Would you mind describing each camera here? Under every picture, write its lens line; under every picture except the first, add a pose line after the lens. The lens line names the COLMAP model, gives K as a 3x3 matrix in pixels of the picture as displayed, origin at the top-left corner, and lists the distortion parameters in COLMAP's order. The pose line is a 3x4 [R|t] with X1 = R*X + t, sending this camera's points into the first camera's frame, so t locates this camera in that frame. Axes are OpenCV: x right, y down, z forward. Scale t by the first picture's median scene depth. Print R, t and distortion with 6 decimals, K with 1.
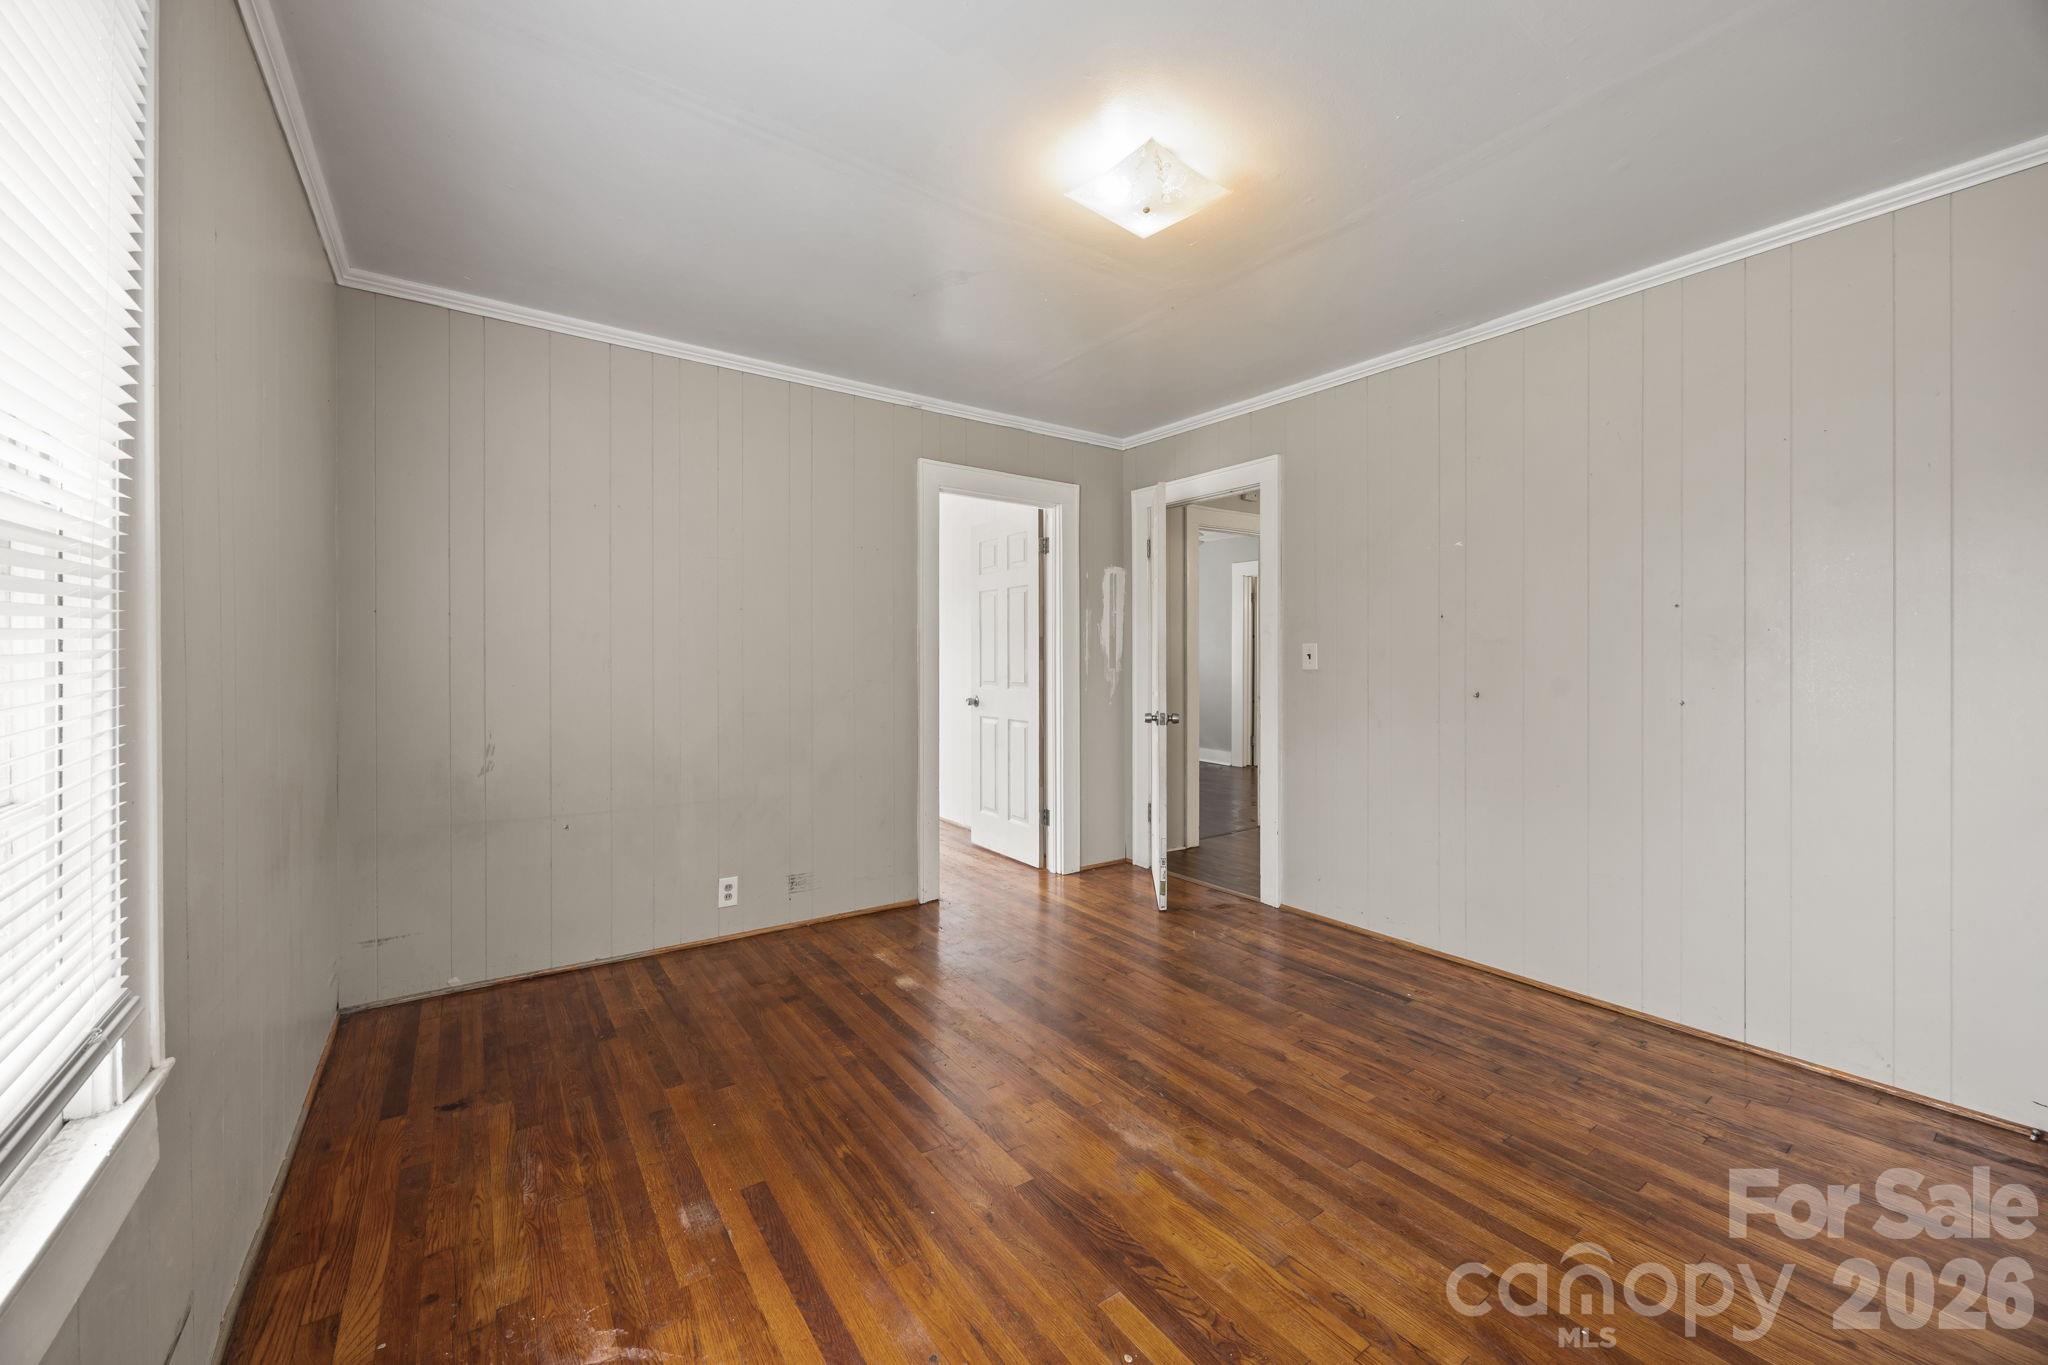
lens RADIAL K [[789.0, 0, 1017.9], [0, 789.0, 663.7], [0, 0, 1]] dist [-0.000491, -0.000113]
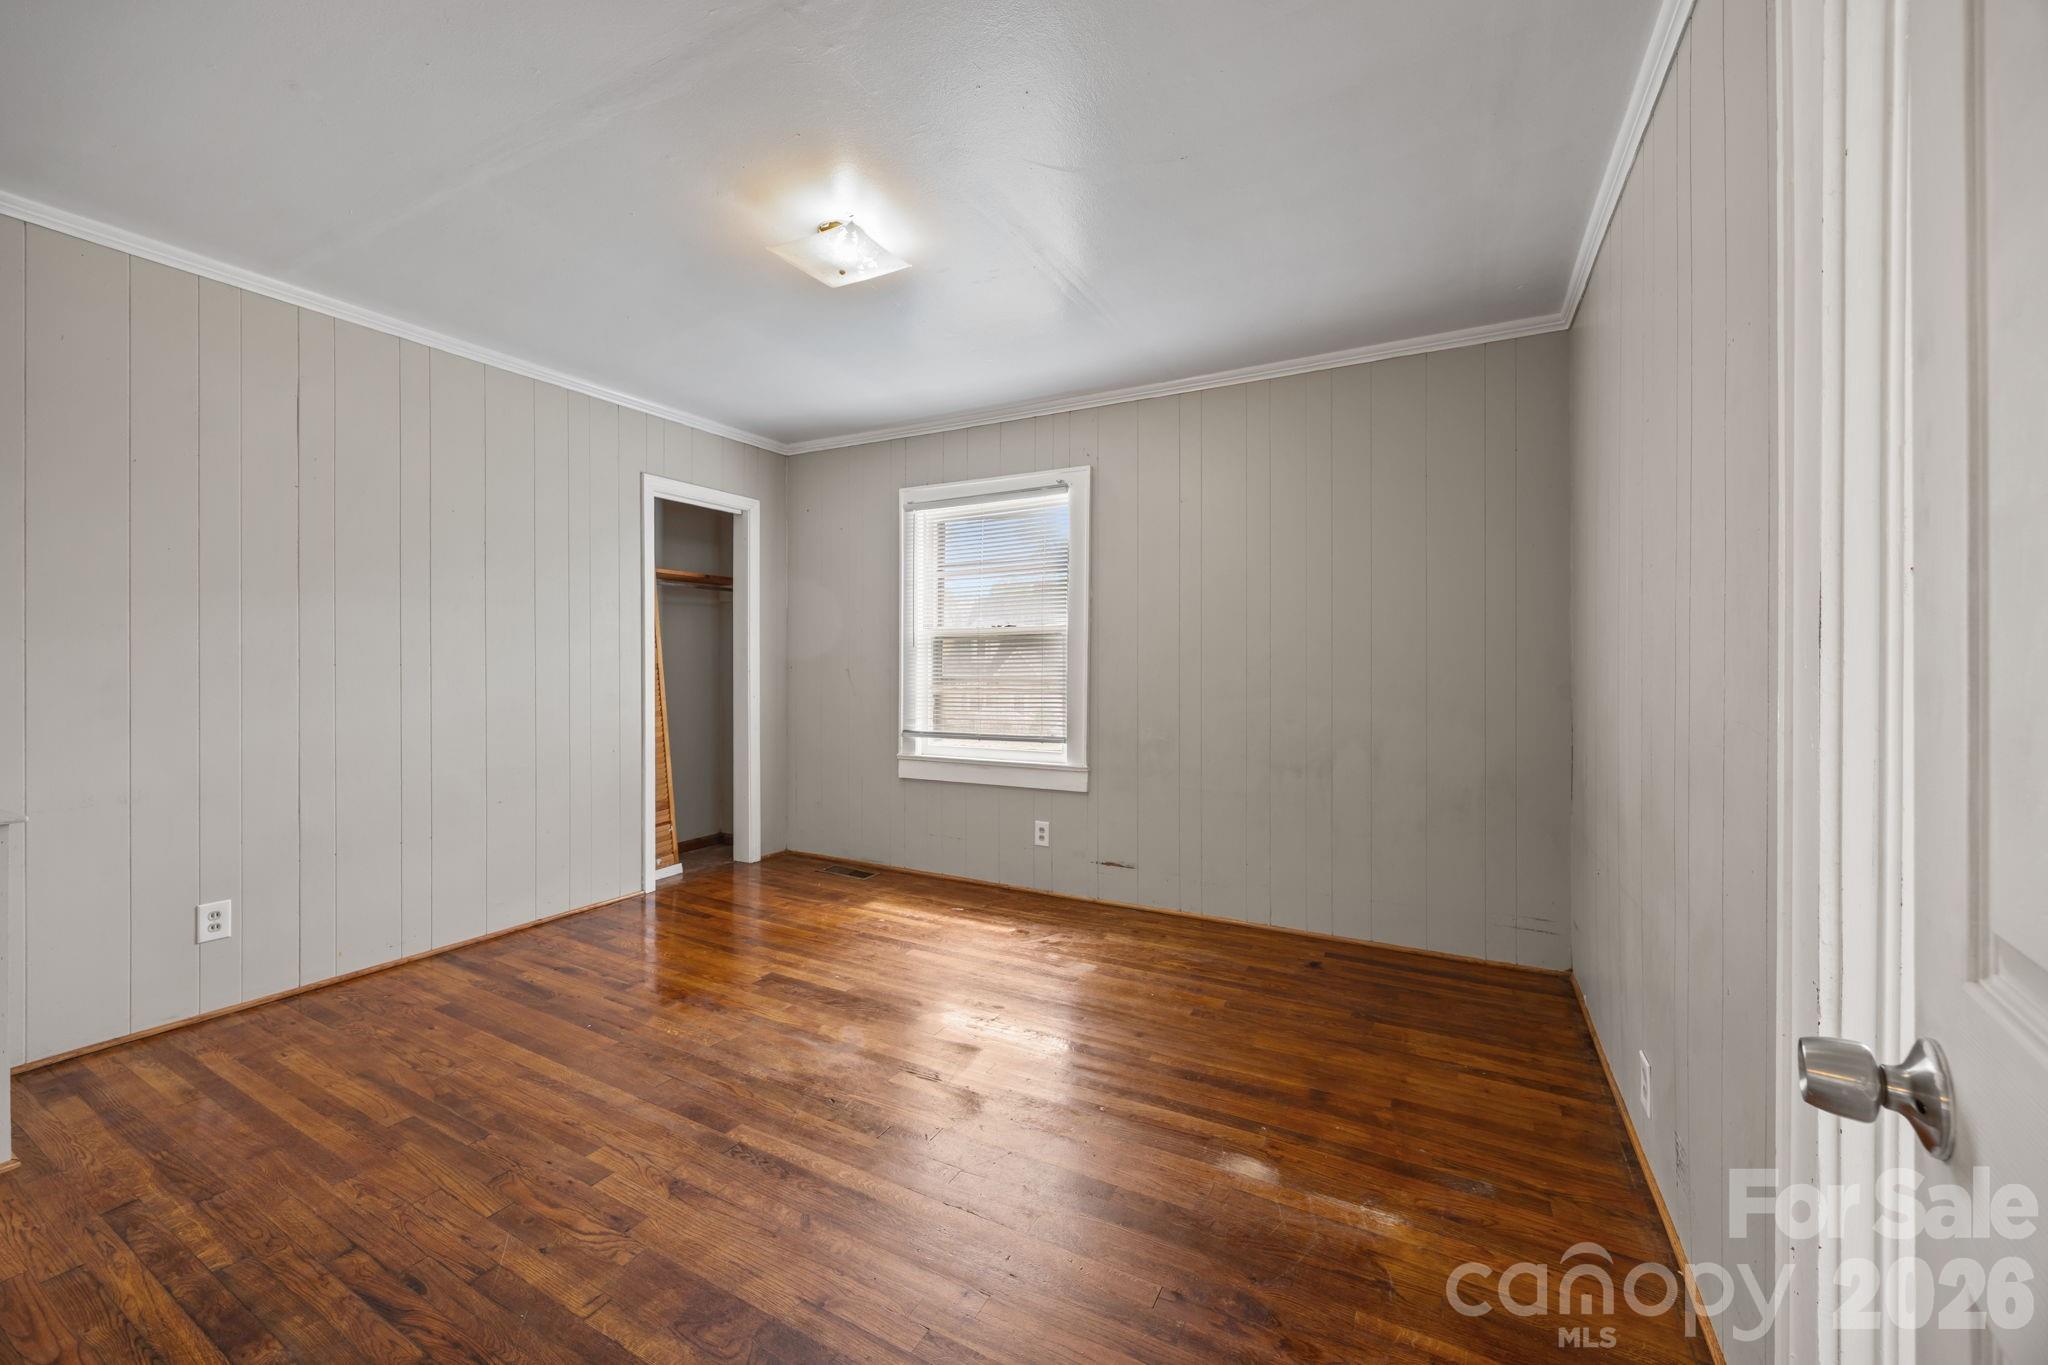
lens RADIAL K [[789.0, 0, 1017.9], [0, 789.0, 663.7], [0, 0, 1]] dist [-0.000491, -0.000113]
pose [[-0.898031, -0.000133, -0.439933, 0.369405], [-0.003265, 0.999974, 0.006362, -0.005173], [0.439921, 0.007149, -0.898008, 1.804853]]
